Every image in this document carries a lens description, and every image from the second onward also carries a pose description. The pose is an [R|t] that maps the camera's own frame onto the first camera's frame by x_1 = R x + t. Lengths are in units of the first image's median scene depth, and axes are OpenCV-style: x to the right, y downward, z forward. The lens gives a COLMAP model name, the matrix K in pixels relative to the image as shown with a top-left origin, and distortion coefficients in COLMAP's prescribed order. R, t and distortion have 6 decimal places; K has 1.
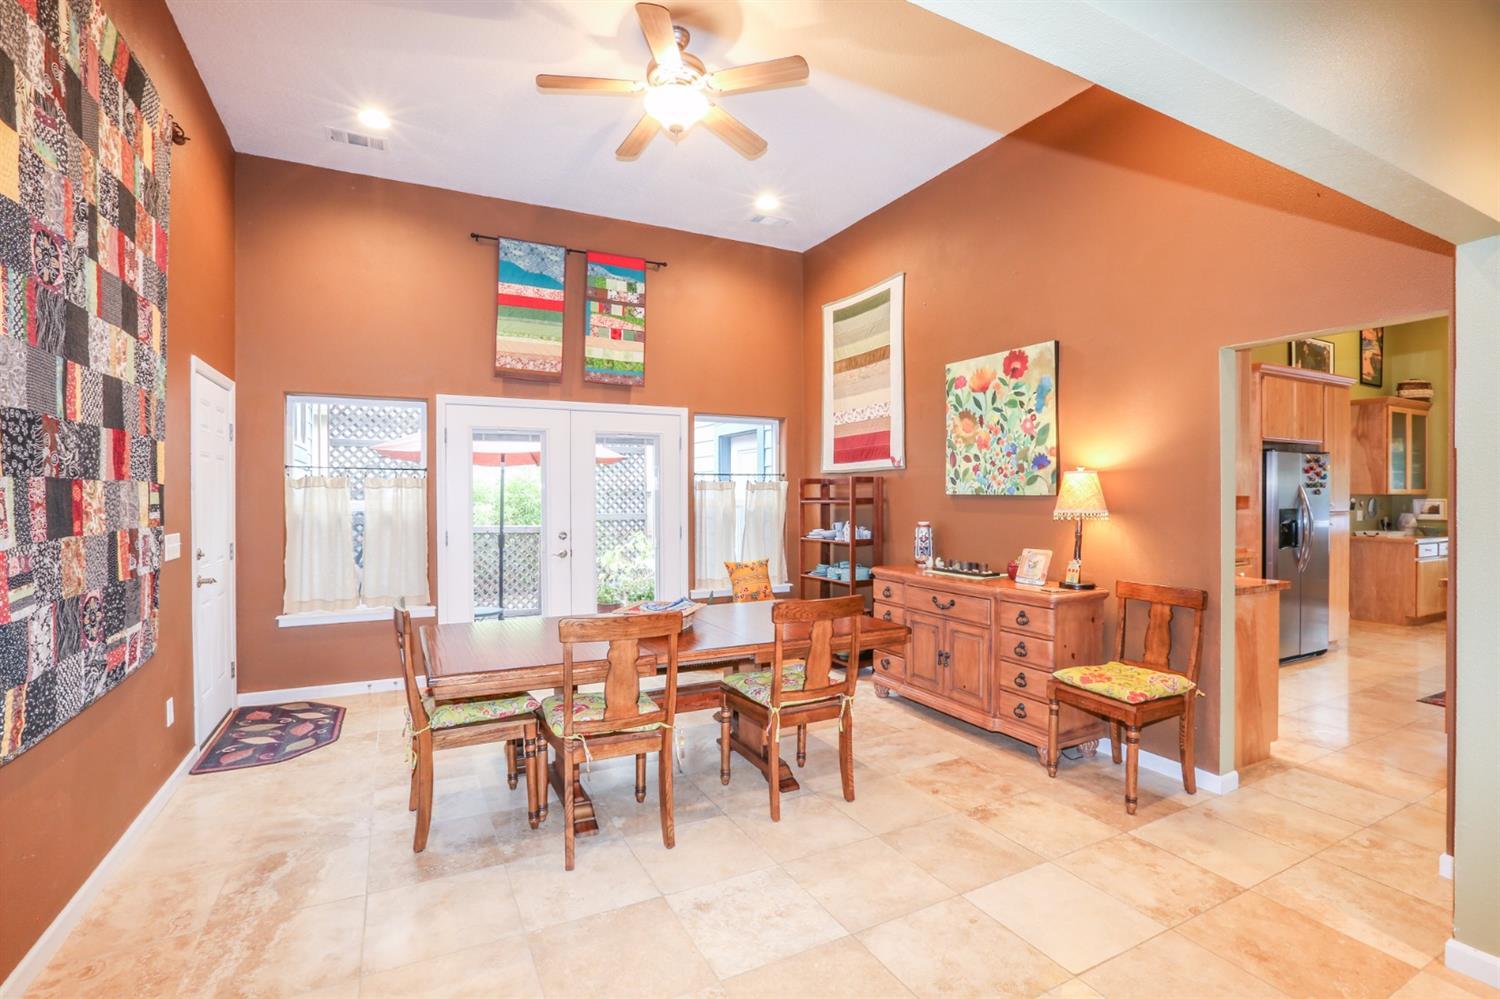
lens RADIAL K [[706.4, 0, 741.2], [0, 706.4, 499.7], [0, 0, 1]] dist [-0.002332, -0.000127]
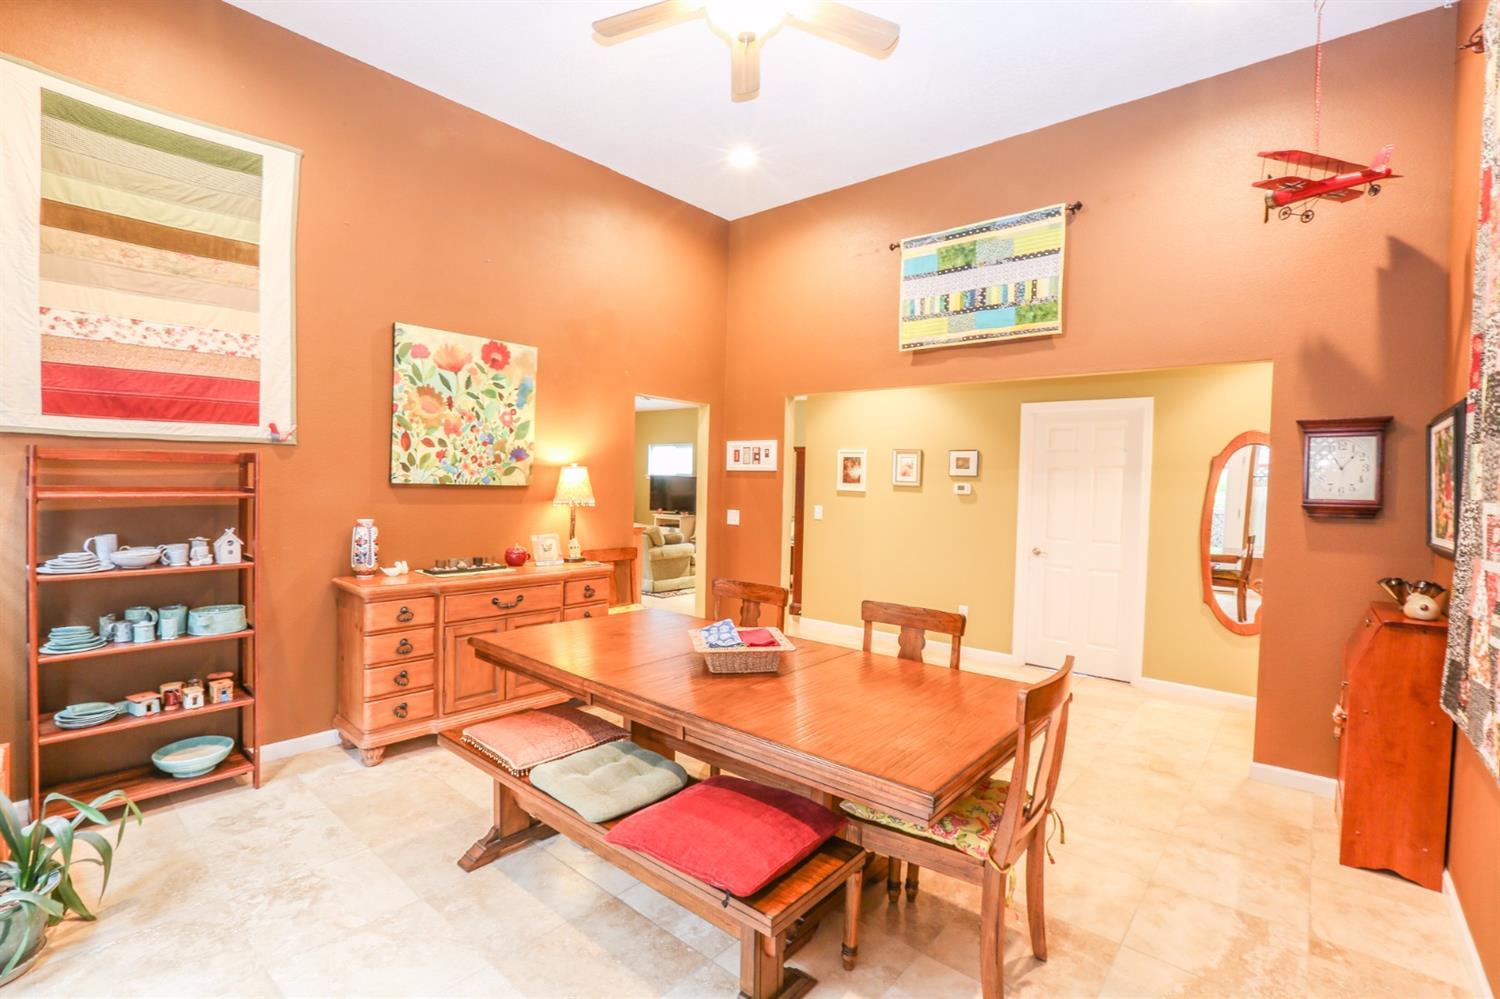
lens RADIAL K [[706.4, 0, 744.7], [0, 706.4, 499.4], [0, 0, 1]] dist [-0.002332, -0.000127]
pose [[-0.358554, -0.044392, 0.932453, -0.660131], [-0.025364, 0.998963, 0.037806, -0.031824], [-0.933164, -0.010095, -0.359308, 0.985037]]
